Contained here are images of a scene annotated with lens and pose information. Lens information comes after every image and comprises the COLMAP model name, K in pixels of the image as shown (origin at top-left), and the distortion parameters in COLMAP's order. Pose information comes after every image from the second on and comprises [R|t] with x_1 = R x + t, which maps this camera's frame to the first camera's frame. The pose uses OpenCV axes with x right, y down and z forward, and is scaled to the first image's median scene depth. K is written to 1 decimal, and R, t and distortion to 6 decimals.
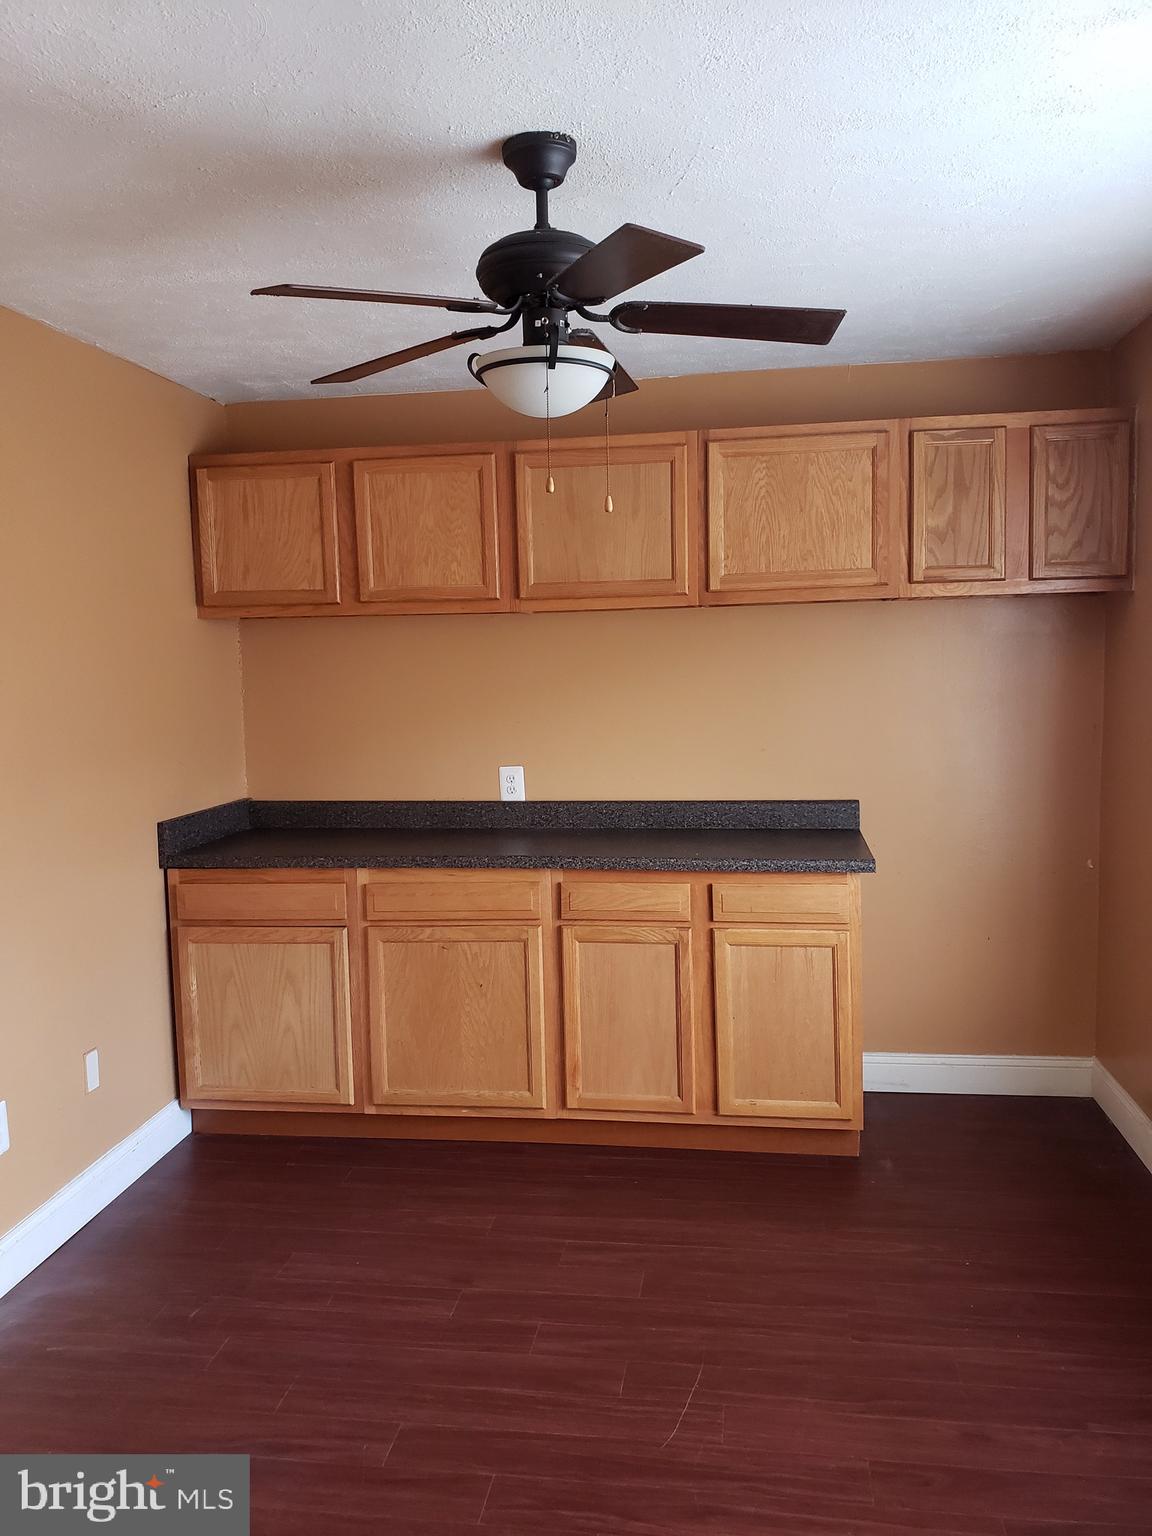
lens RADIAL K [[1094.8, 0, 576.0], [0, 1094.8, 768.0], [0, 0, 1]] dist [0.007625, -0.067485]
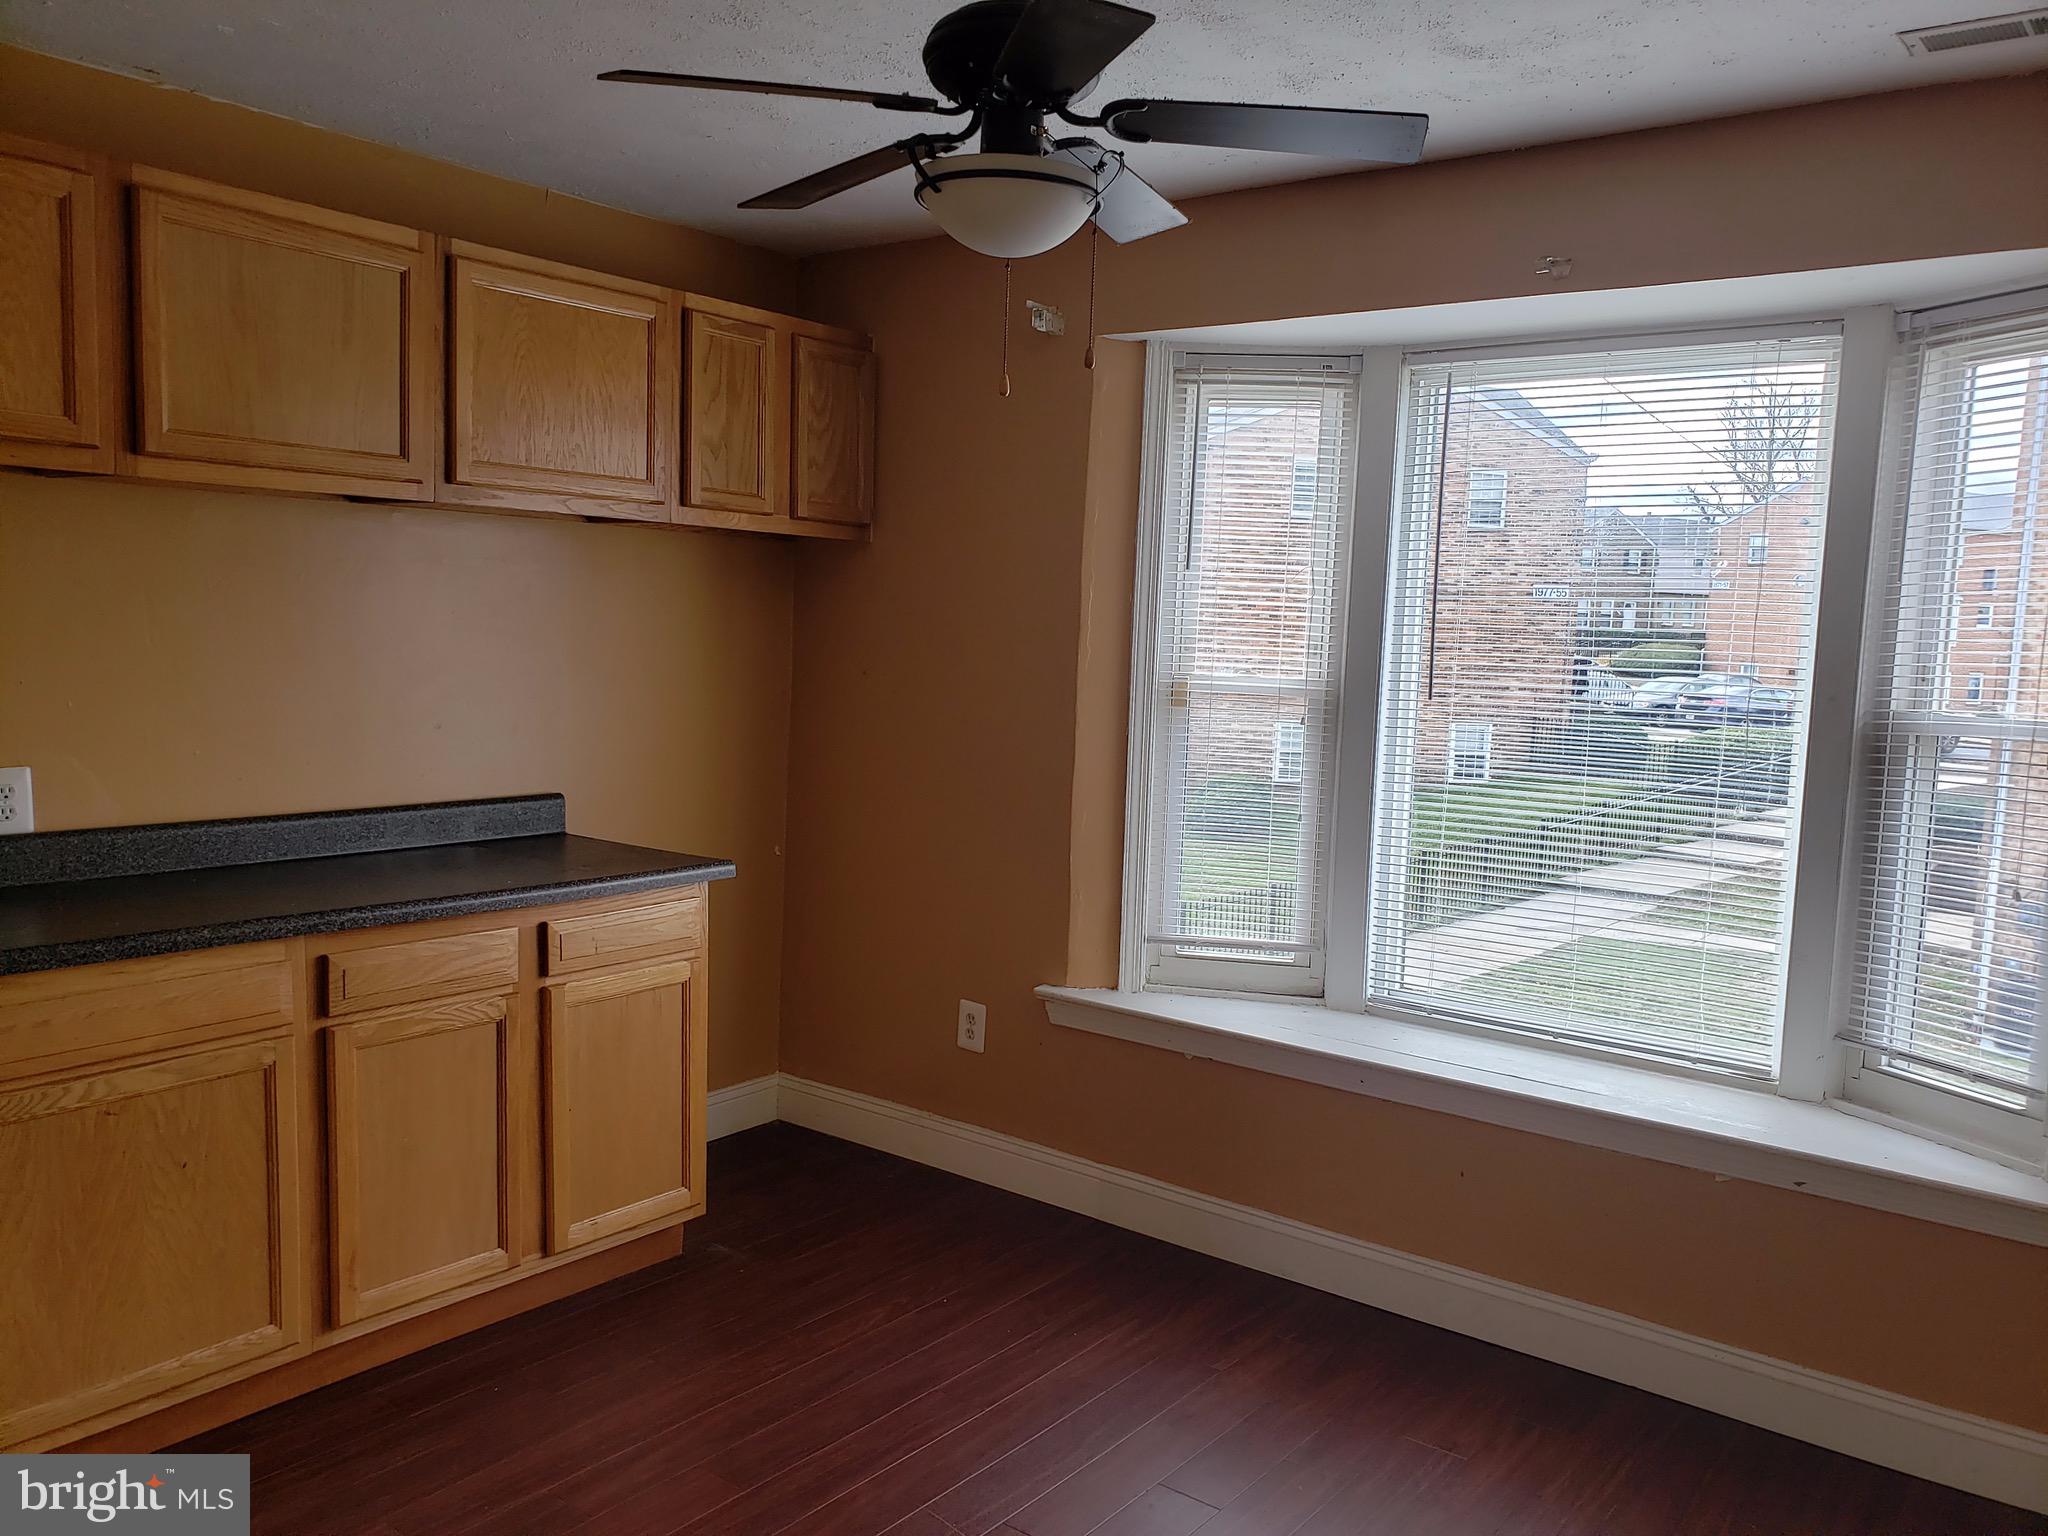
lens RADIAL K [[1521.0, 0, 1024.0], [0, 1521.0, 768.0], [0, 0, 1]] dist [-0.050481, 0.000031]
pose [[0.482794, -0.041427, 0.874753, -0.528799], [0.025678, 0.999121, 0.033144, -0.012781], [-0.875357, 0.006460, 0.483434, 0.275639]]
